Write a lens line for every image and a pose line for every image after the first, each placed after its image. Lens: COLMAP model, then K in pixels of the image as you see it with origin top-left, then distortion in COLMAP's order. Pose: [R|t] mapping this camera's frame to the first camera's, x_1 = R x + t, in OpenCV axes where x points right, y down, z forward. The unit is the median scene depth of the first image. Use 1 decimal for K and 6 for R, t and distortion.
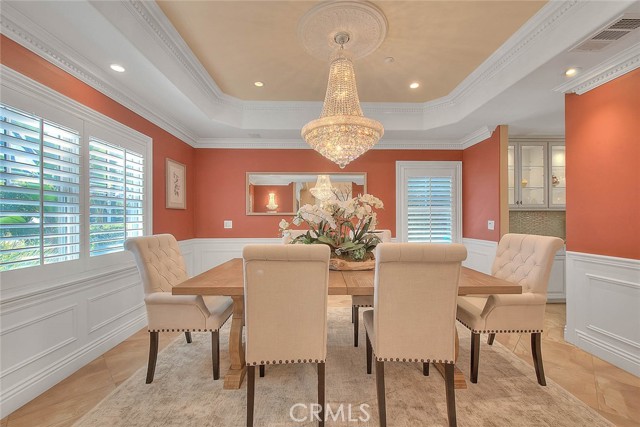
lens RADIAL K [[262.5, 0, 322.2], [0, 262.5, 216.6], [0, 0, 1]] dist [-0.007151, -0.001097]
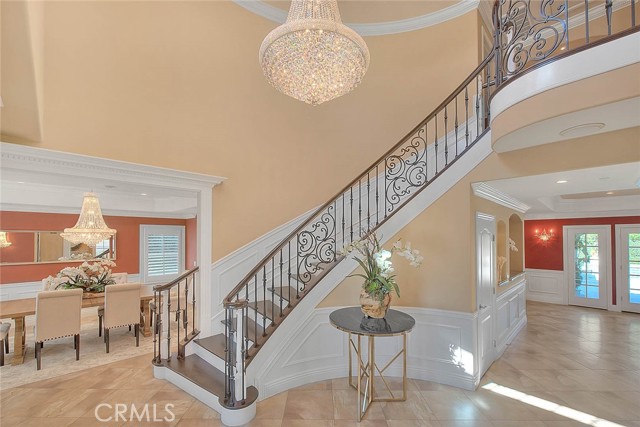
lens RADIAL K [[262.5, 0, 318.8], [0, 262.5, 232.4], [0, 0, 1]] dist [-0.007151, -0.001097]
pose [[0.725248, 0.011812, 0.688387, -0.039921], [-0.004299, 0.999911, -0.012629, -0.299011], [-0.688474, 0.006200, 0.725234, -1.751826]]
